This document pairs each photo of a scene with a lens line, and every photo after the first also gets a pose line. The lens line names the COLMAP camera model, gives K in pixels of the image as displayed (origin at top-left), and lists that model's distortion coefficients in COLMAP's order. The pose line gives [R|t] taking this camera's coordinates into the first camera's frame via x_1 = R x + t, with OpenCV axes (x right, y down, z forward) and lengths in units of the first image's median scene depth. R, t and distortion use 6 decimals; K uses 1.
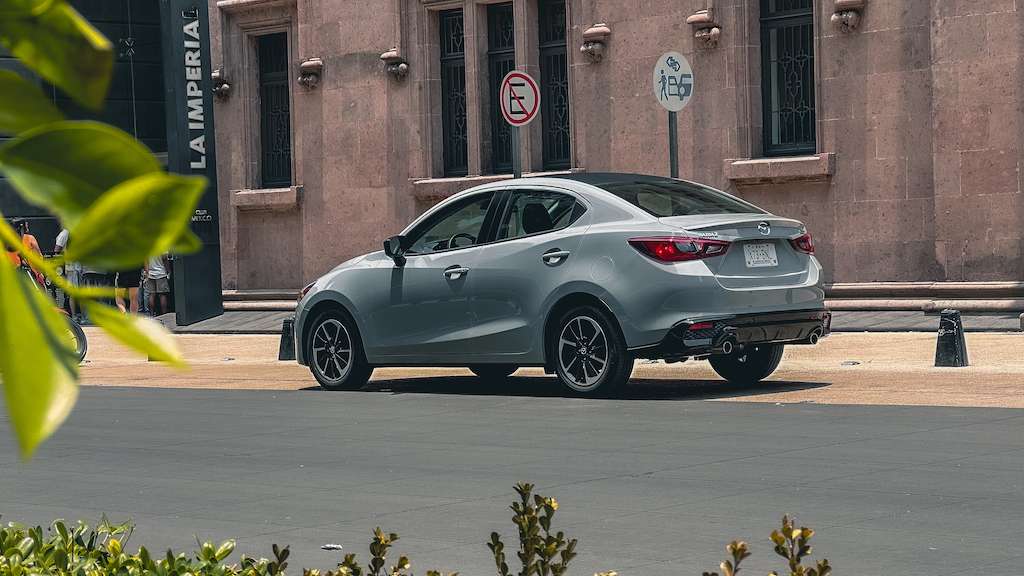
lens RADIAL K [[2309.4, 0, 507.8], [0, 2309.4, 284.5], [0, 0, 1]] dist [0.229931, 0.000000]
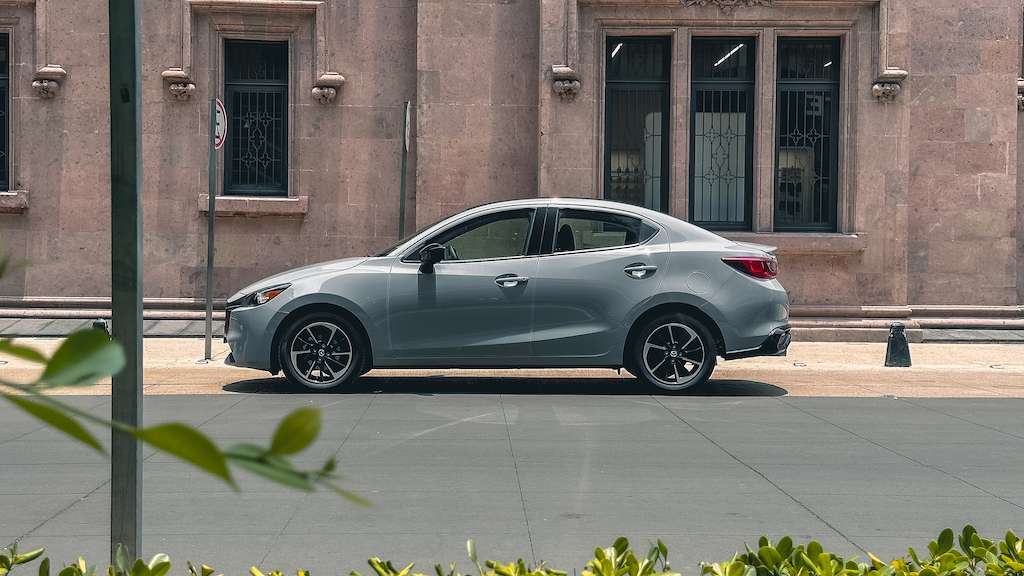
lens RADIAL K [[1428.0, 0, 505.4], [0, 1428.0, 283.3], [0, 0, 1]] dist [0.175346, 0.000000]
pose [[0.679349, 0.035193, 0.732971, -0.379290], [-0.021273, 0.999374, -0.028268, 0.010949], [-0.733507, 0.003611, 0.679672, 0.410428]]
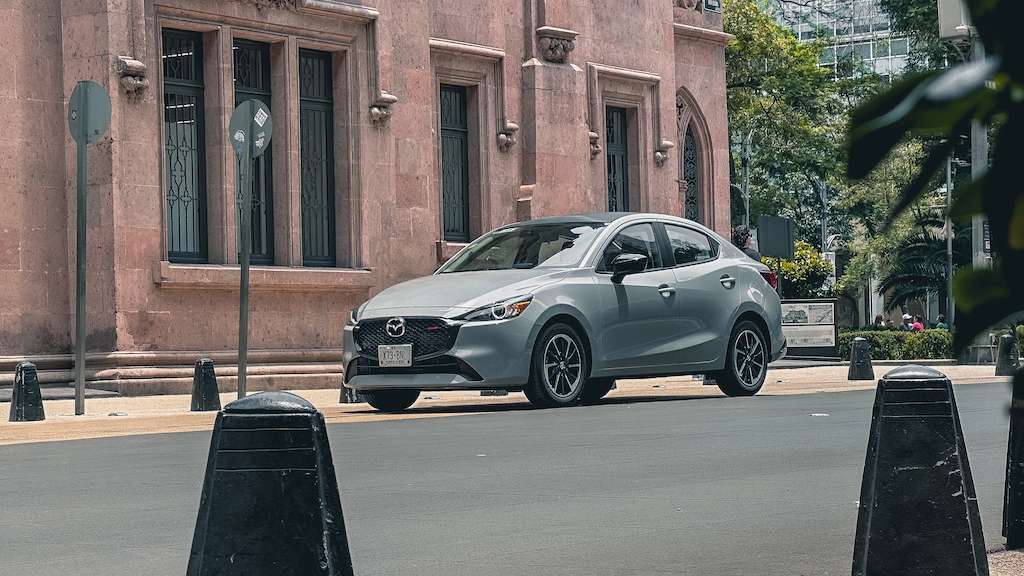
lens RADIAL K [[2309.4, 0, 504.4], [0, 2309.4, 285.6], [0, 0, 1]] dist [0.229931, 0.000000]
pose [[-0.168140, 0.073314, 0.983033, -0.823017], [0.050553, 0.996560, -0.065676, 0.045642], [-0.984466, 0.038653, -0.171267, 0.943230]]
